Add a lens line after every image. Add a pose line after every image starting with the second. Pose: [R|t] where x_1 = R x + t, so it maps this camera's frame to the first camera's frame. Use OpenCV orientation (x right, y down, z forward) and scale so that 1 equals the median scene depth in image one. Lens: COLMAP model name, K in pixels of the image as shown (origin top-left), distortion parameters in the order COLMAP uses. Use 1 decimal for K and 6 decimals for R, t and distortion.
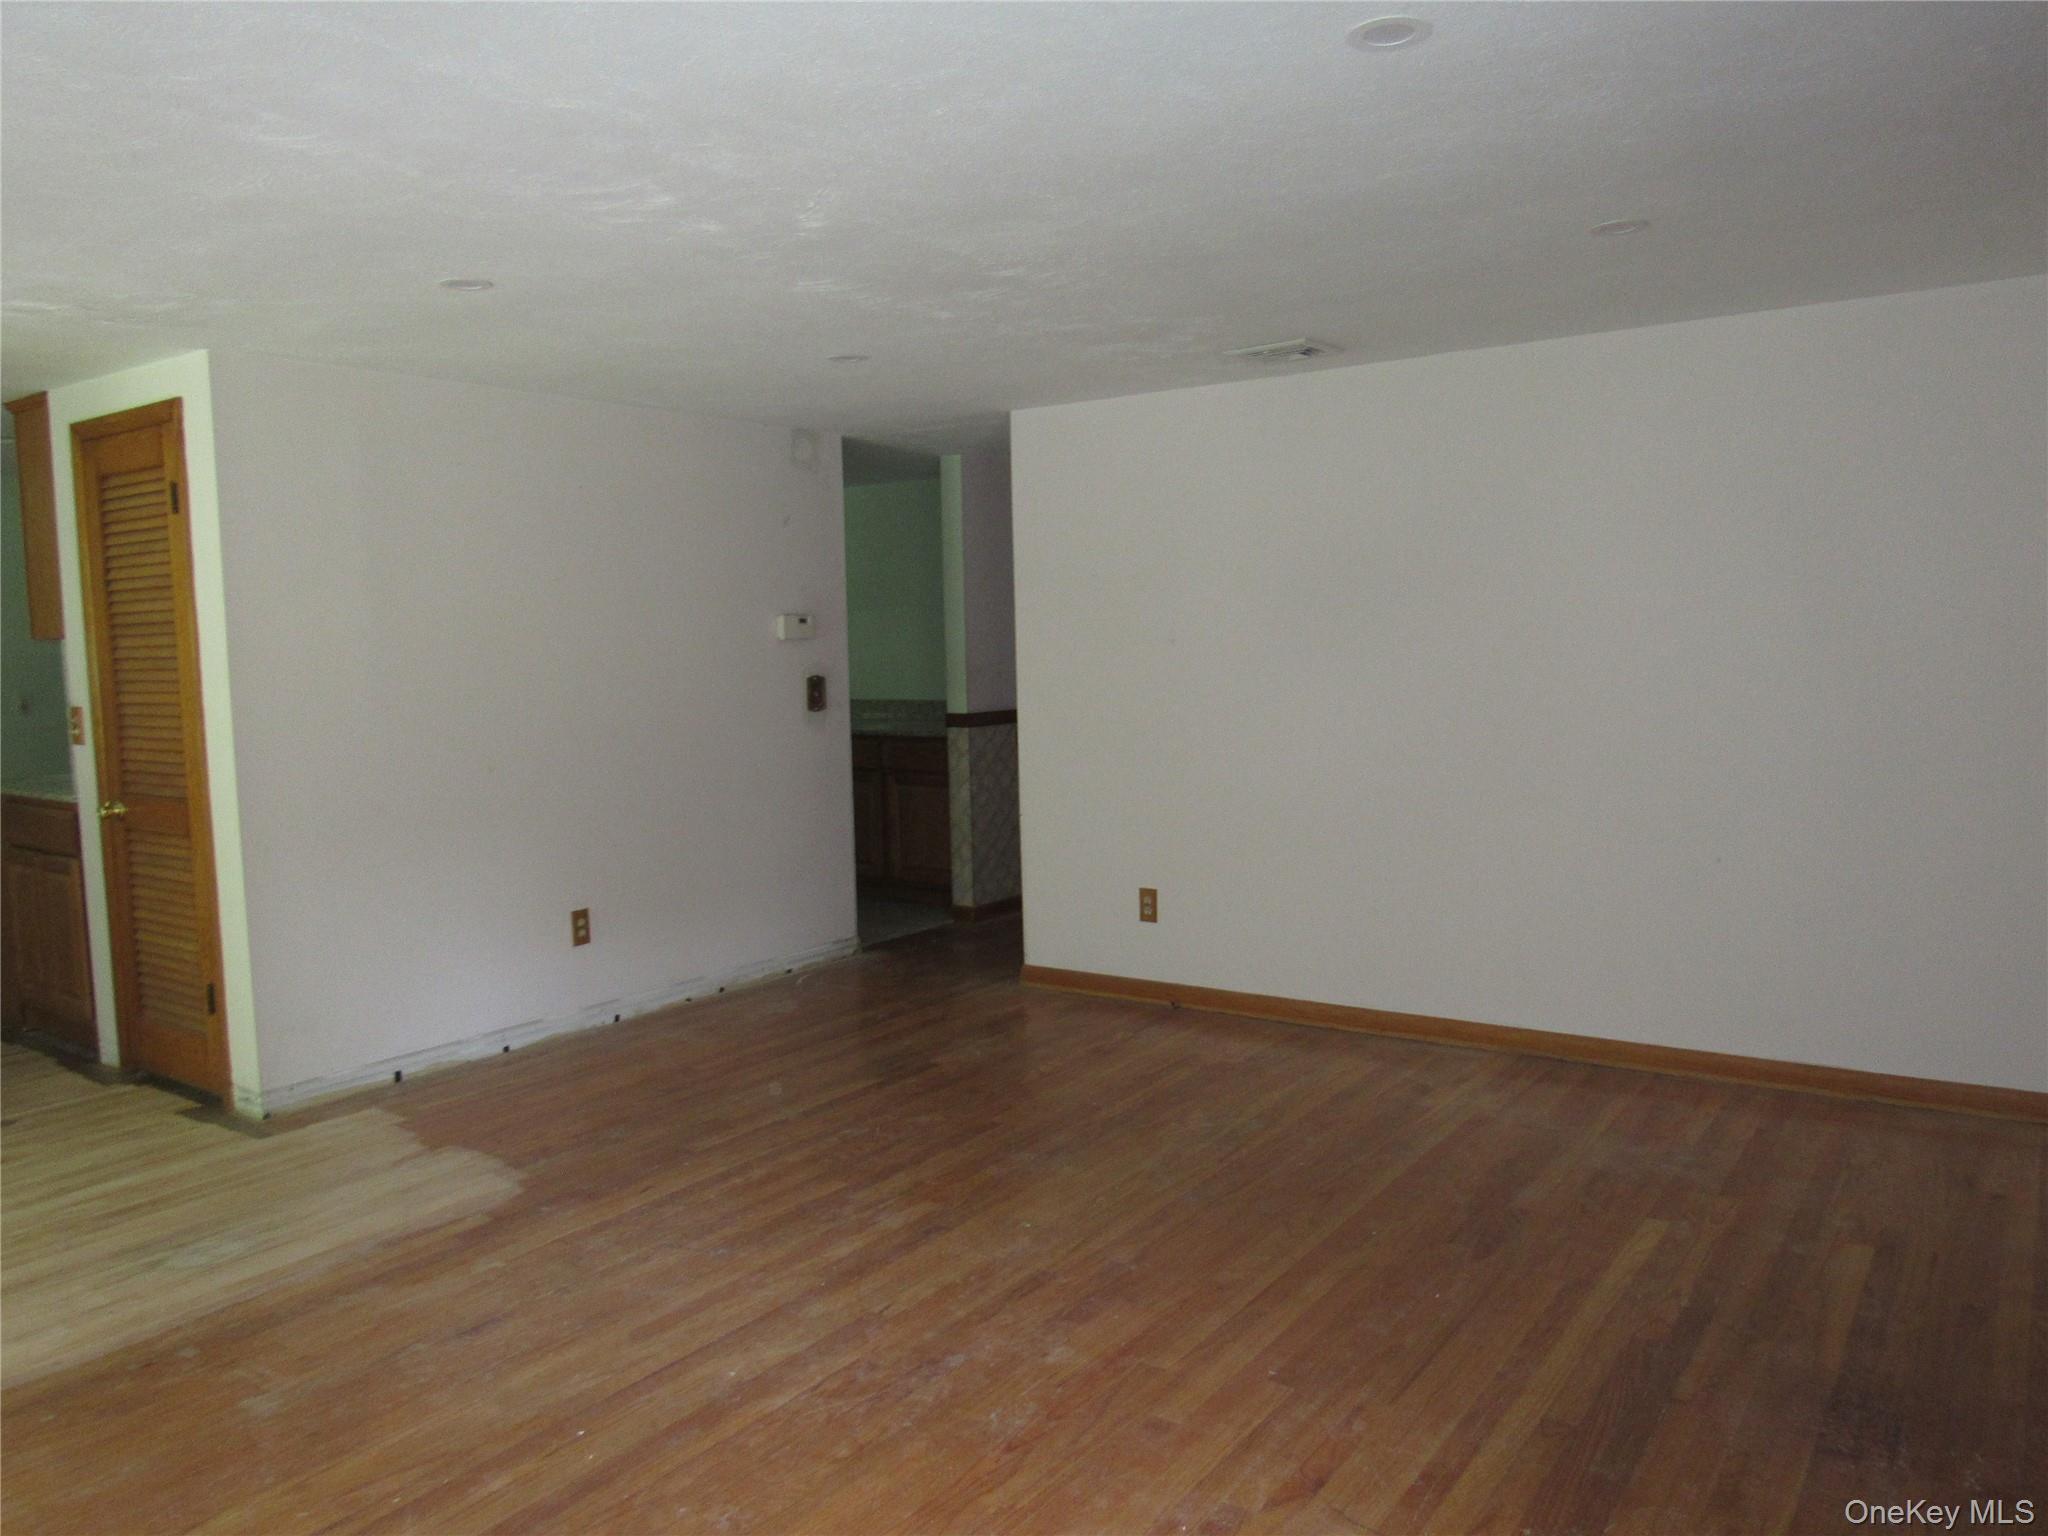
lens RADIAL K [[1462.0, 0, 1022.1], [0, 1462.0, 764.3], [0, 0, 1]] dist [-0.031735, 0.012679]
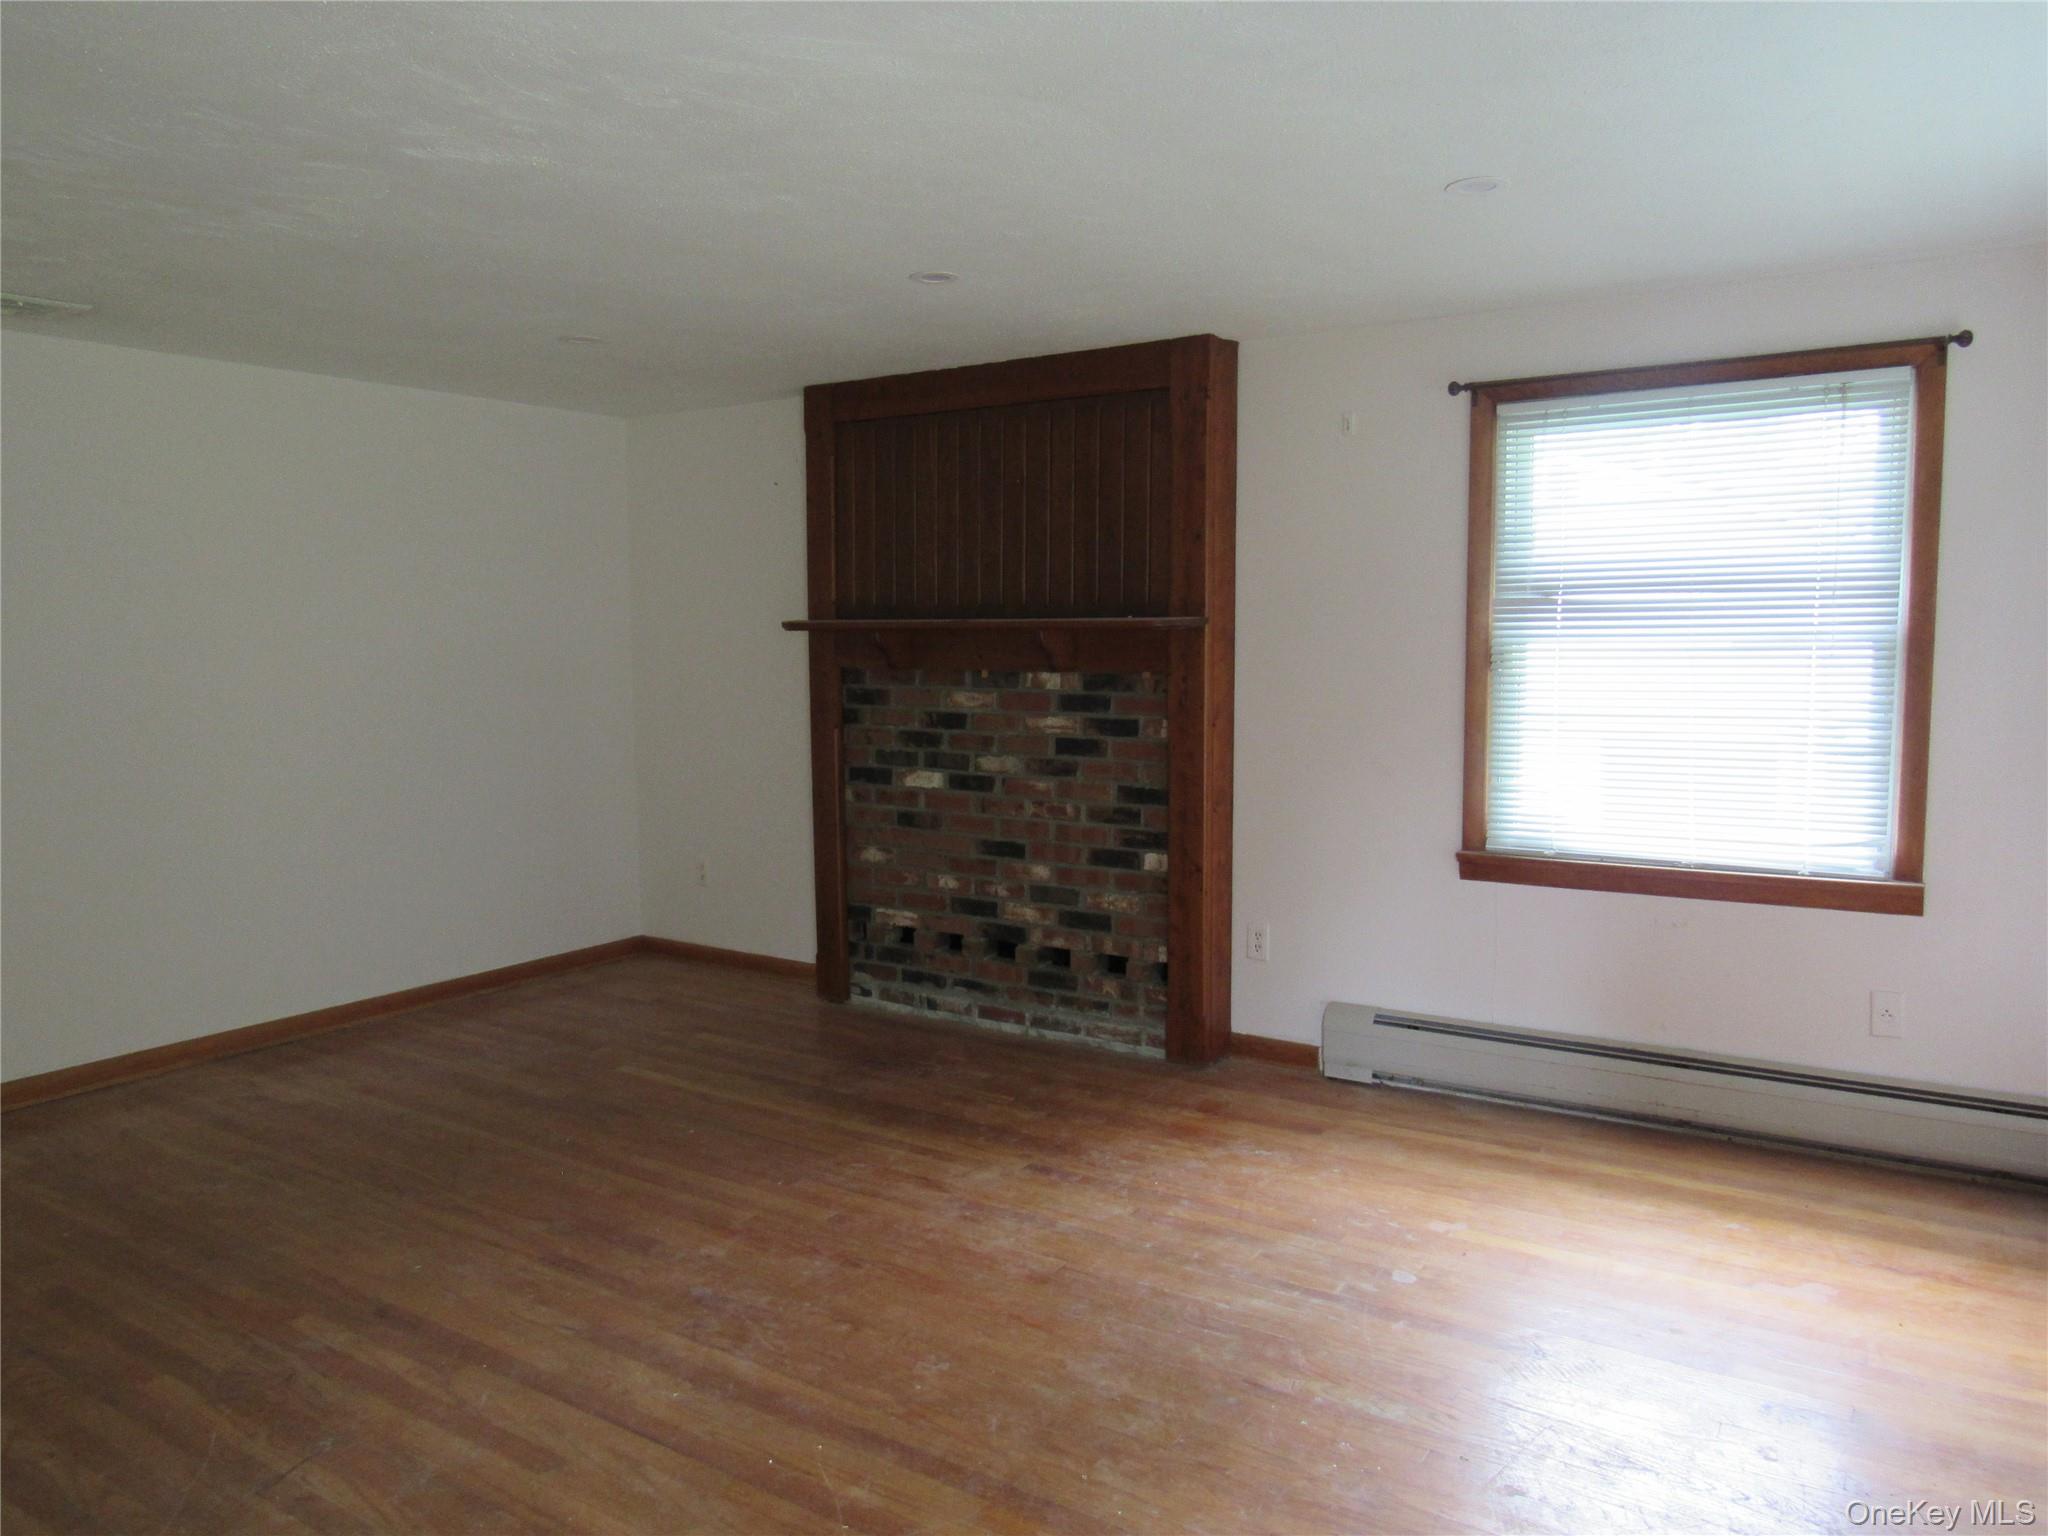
lens RADIAL K [[1462.0, 0, 1028.0], [0, 1462.0, 767.9], [0, 0, 1]] dist [-0.031735, 0.012679]
pose [[-0.036182, -0.067538, 0.997060, -1.094792], [0.089706, 0.993466, 0.070550, -0.038355], [-0.995311, 0.091995, -0.029887, 0.728827]]
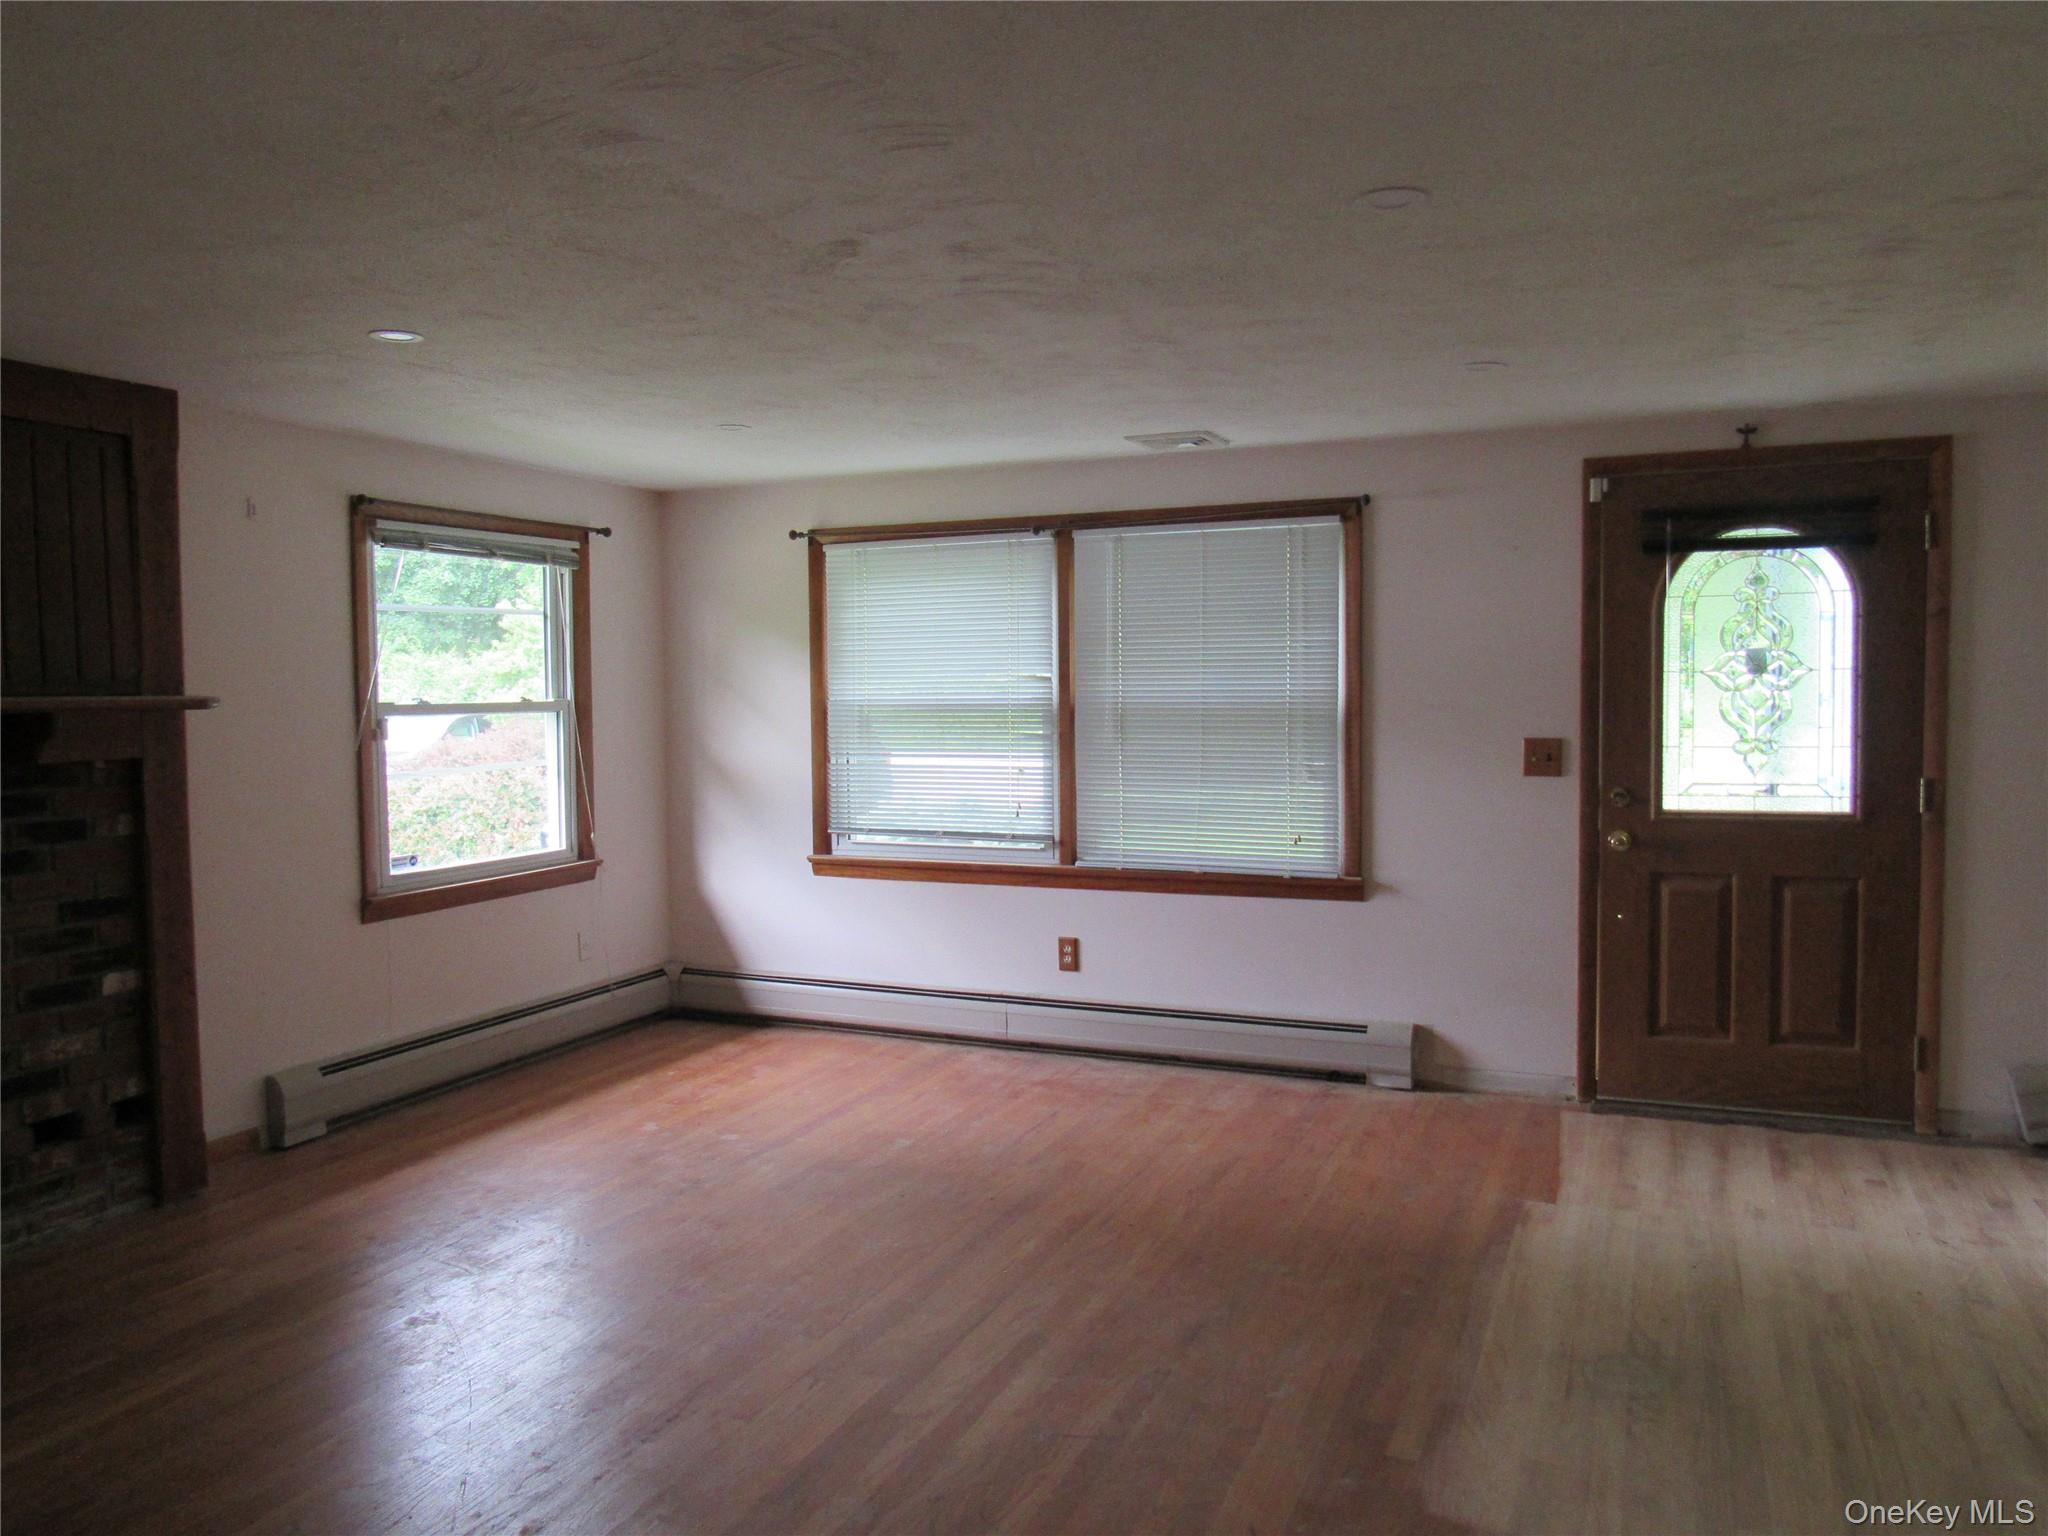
lens RADIAL K [[1462.0, 0, 1031.5], [0, 1462.0, 767.7], [0, 0, 1]] dist [-0.031735, 0.012679]
pose [[-0.975770, 0.048662, -0.213319, -0.051640], [0.018895, 0.990053, 0.139419, -0.182004], [0.217982, 0.132010, -0.966984, 2.028159]]
